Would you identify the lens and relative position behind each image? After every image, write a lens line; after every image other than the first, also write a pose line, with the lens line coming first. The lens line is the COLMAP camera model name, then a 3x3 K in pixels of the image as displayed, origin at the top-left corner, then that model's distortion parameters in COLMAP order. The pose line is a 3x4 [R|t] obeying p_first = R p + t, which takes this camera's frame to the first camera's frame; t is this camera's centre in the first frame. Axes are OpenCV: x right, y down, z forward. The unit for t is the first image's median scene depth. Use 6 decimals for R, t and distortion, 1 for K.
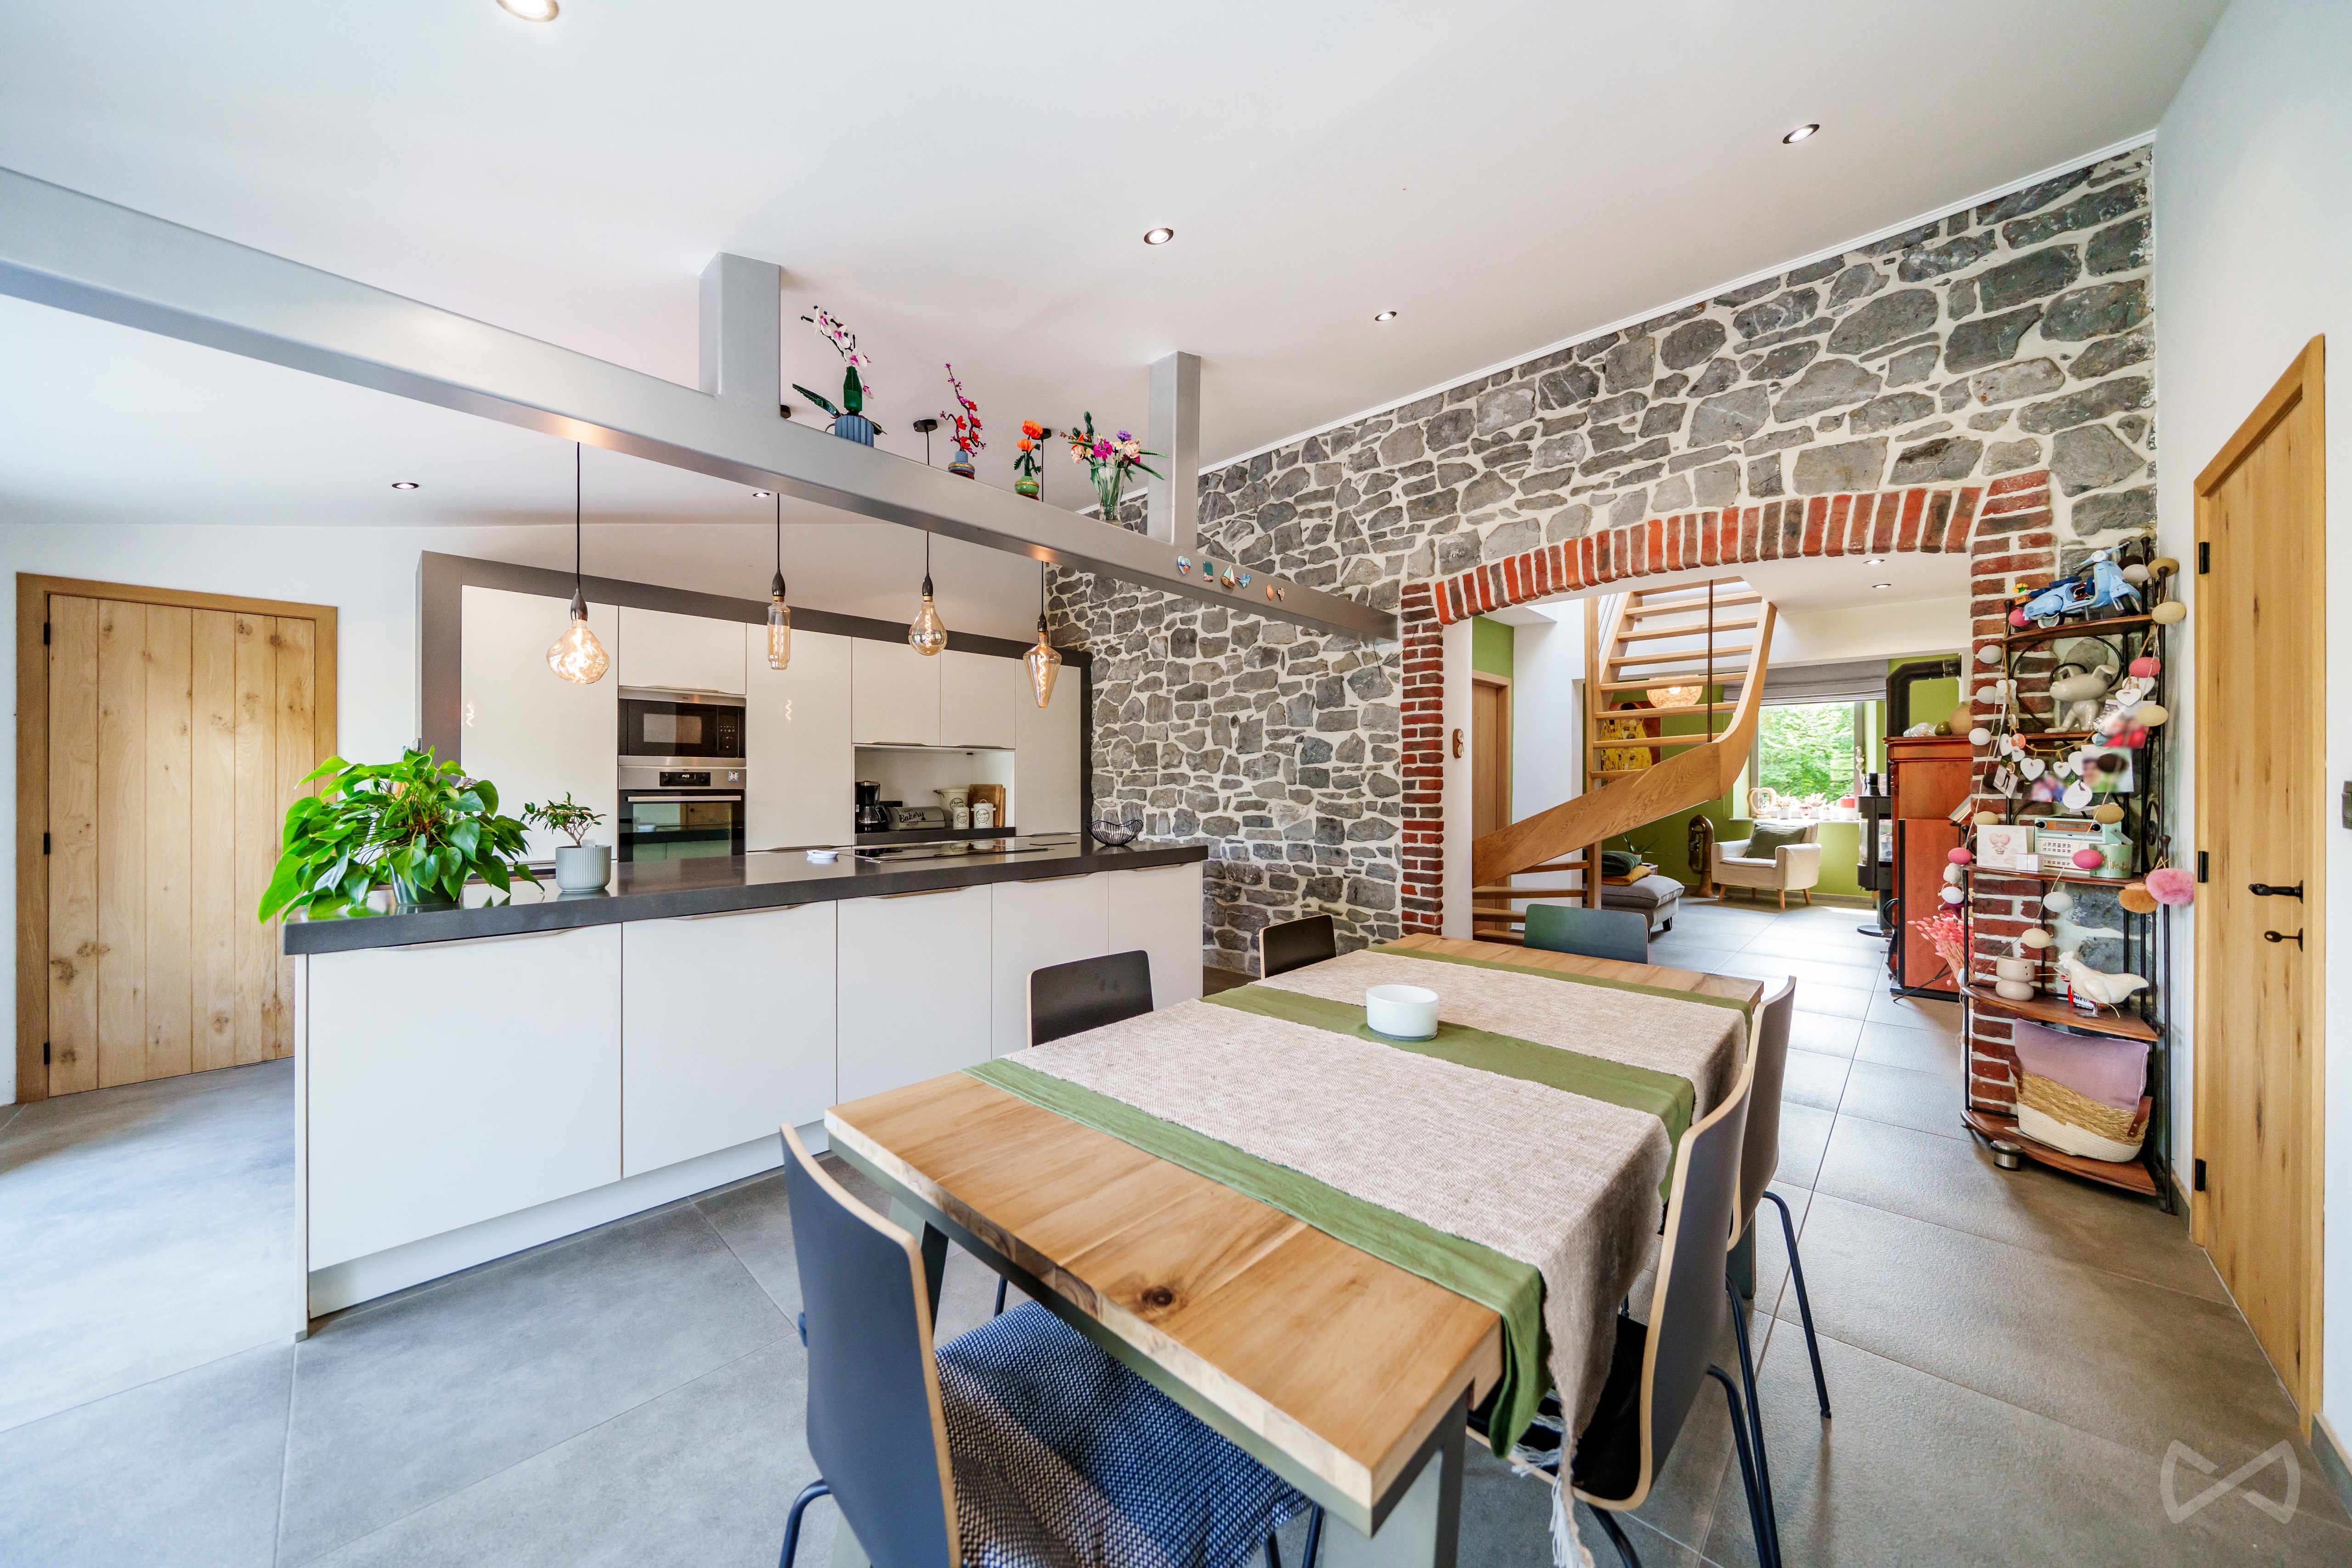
lens RADIAL K [[799.9, 0, 1176.0], [0, 799.9, 784.0], [0, 0, 1]] dist [-0.001241, -0.000093]
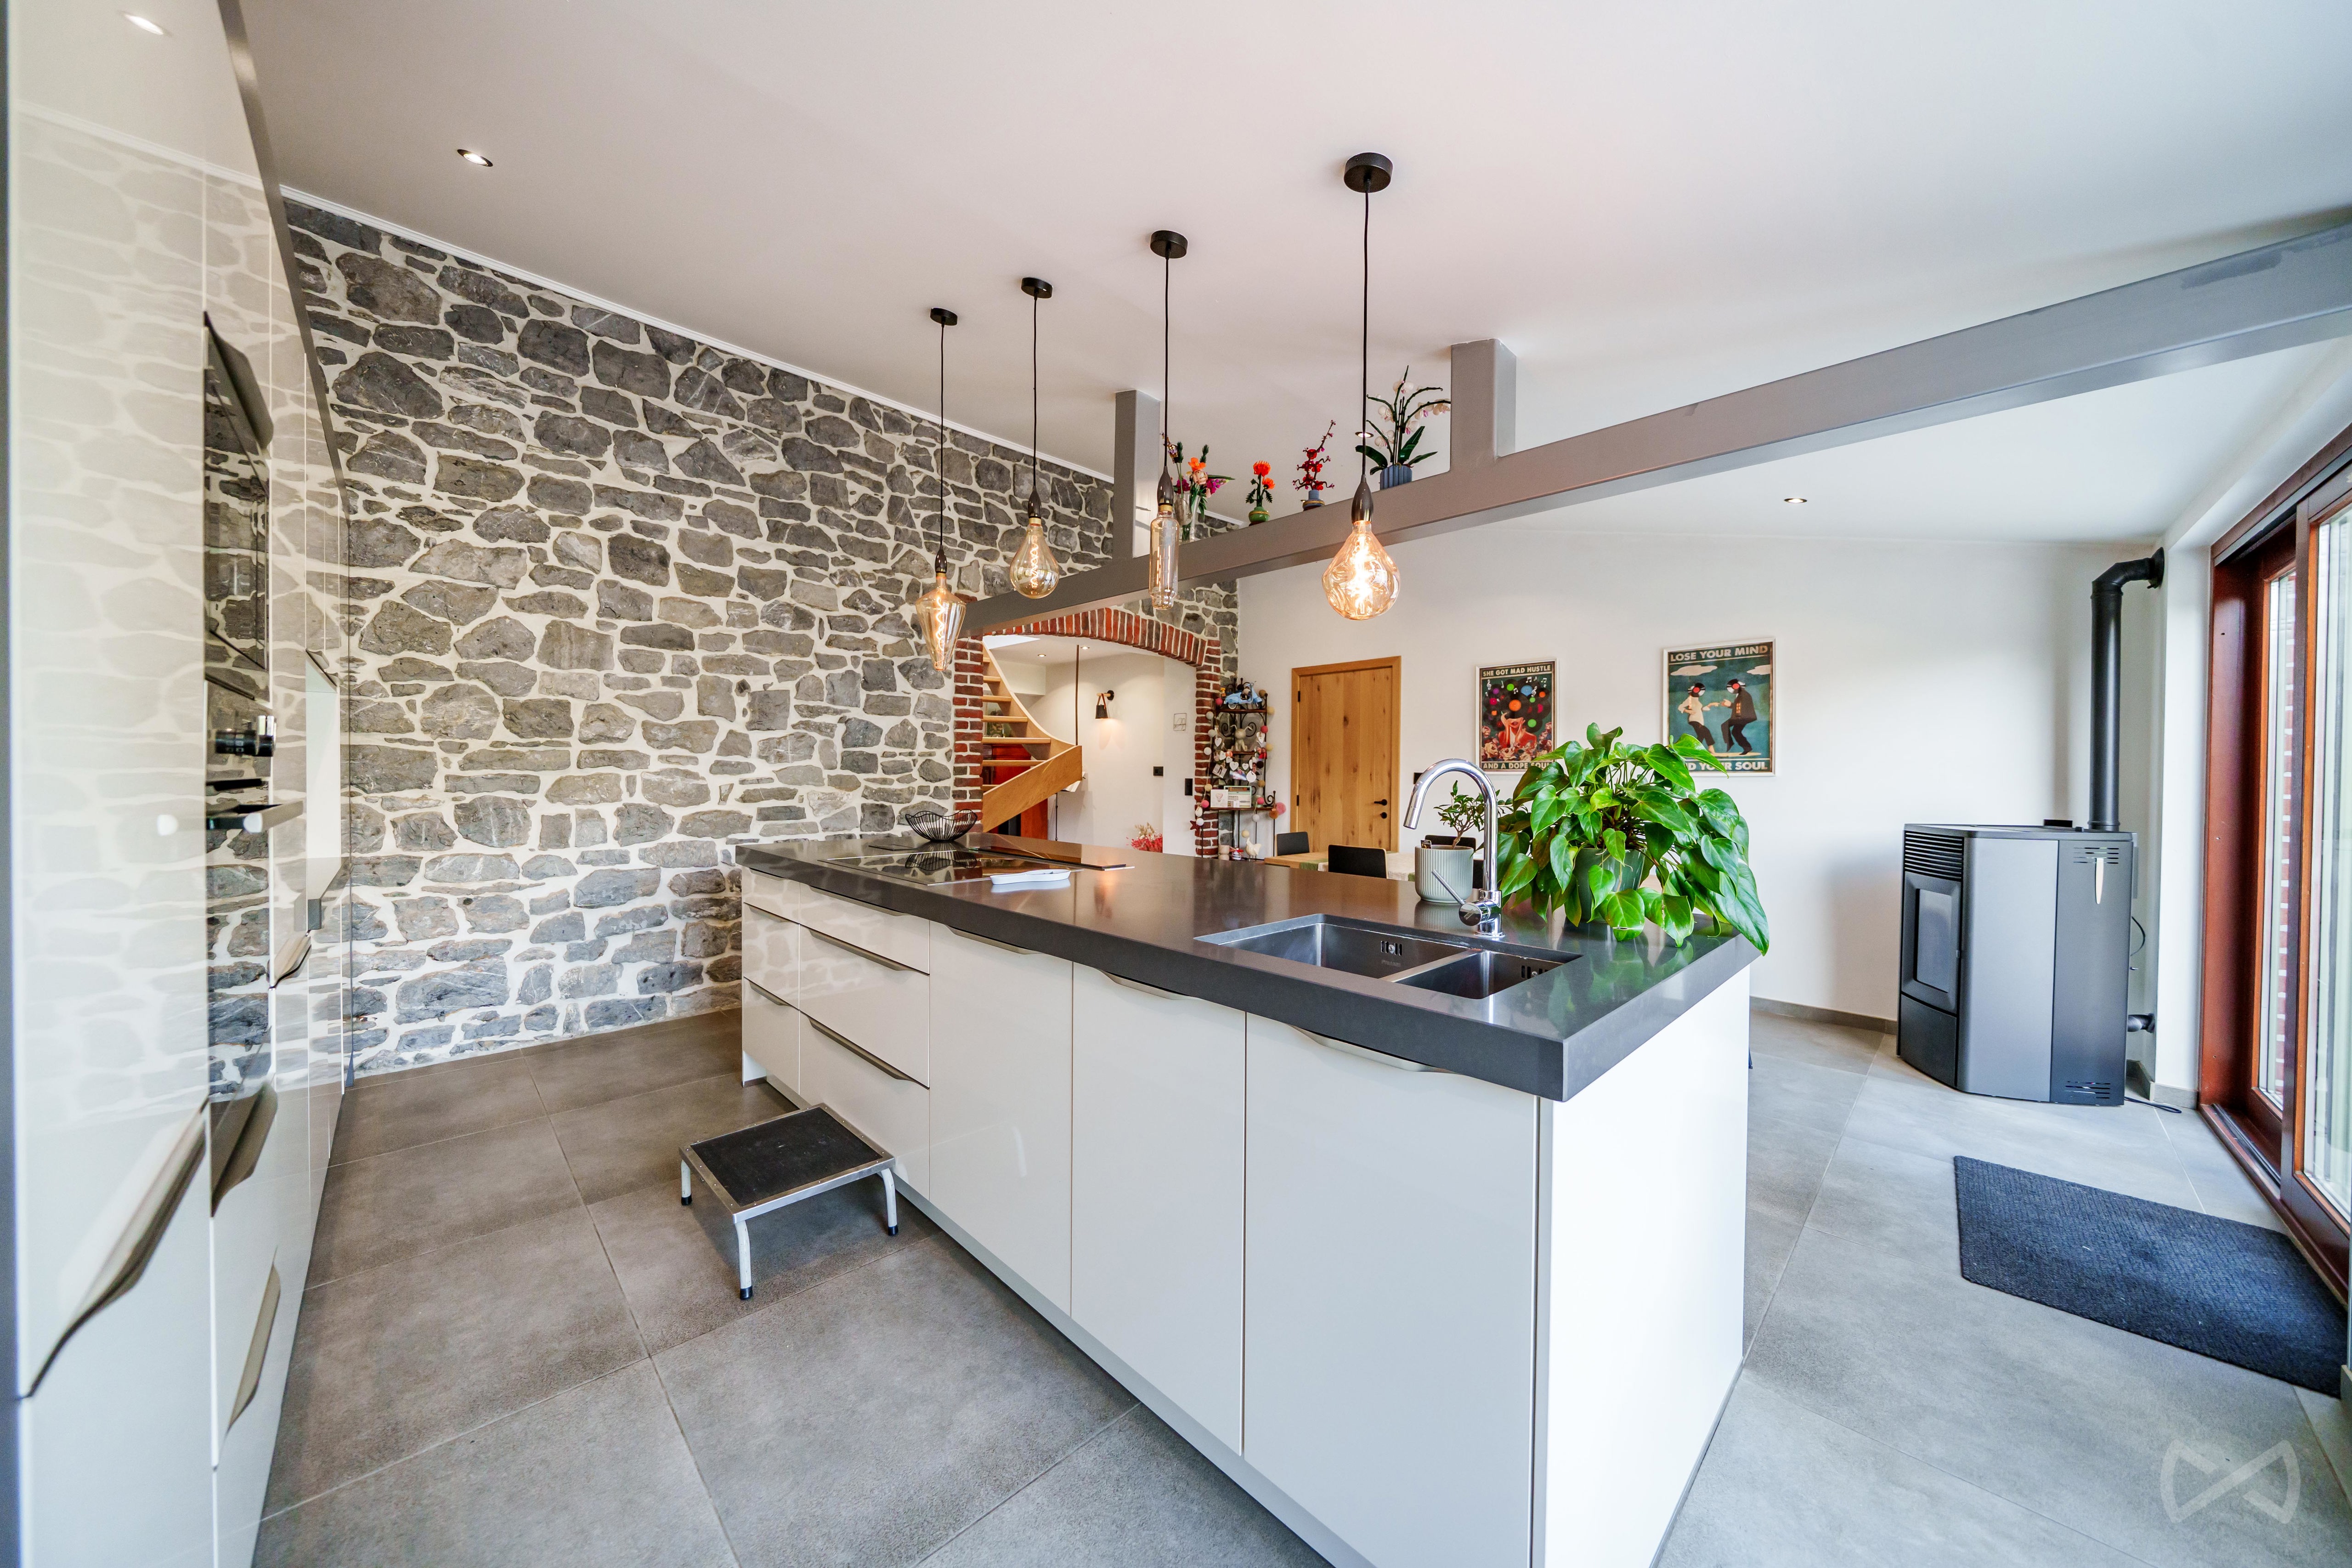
lens RADIAL K [[799.9, 0, 1176.0], [0, 799.9, 784.0], [0, 0, 1]] dist [-0.001241, -0.000093]
pose [[0.034370, -0.012766, 0.999328, -0.749069], [-0.005662, 0.999900, 0.012968, 0.003357], [-0.999393, -0.006104, 0.034295, 0.592069]]
